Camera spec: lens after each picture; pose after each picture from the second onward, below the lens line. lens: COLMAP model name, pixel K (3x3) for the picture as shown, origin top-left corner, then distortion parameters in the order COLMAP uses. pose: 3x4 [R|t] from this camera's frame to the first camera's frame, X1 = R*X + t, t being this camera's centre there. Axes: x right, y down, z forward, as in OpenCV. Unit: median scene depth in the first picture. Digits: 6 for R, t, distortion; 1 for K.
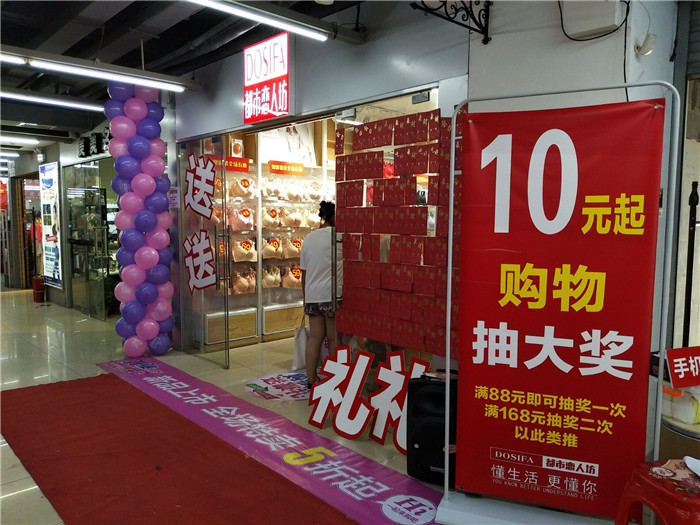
lens RADIAL K [[535.6, 0, 334.1], [0, 535.6, 276.8], [0, 0, 1]] dist [0.072804, -0.100839]
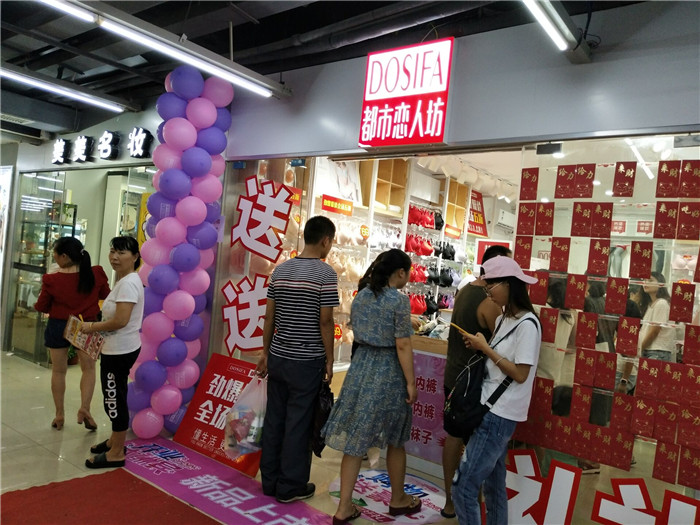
lens RADIAL K [[535.6, 0, 345.2], [0, 535.6, 269.6], [0, 0, 1]] dist [0.072804, -0.100839]
pose [[0.979964, 0.083375, 0.180886, -0.289000], [-0.067533, 0.993462, -0.092046, -0.034444], [-0.187377, 0.077986, 0.979187, 0.244364]]
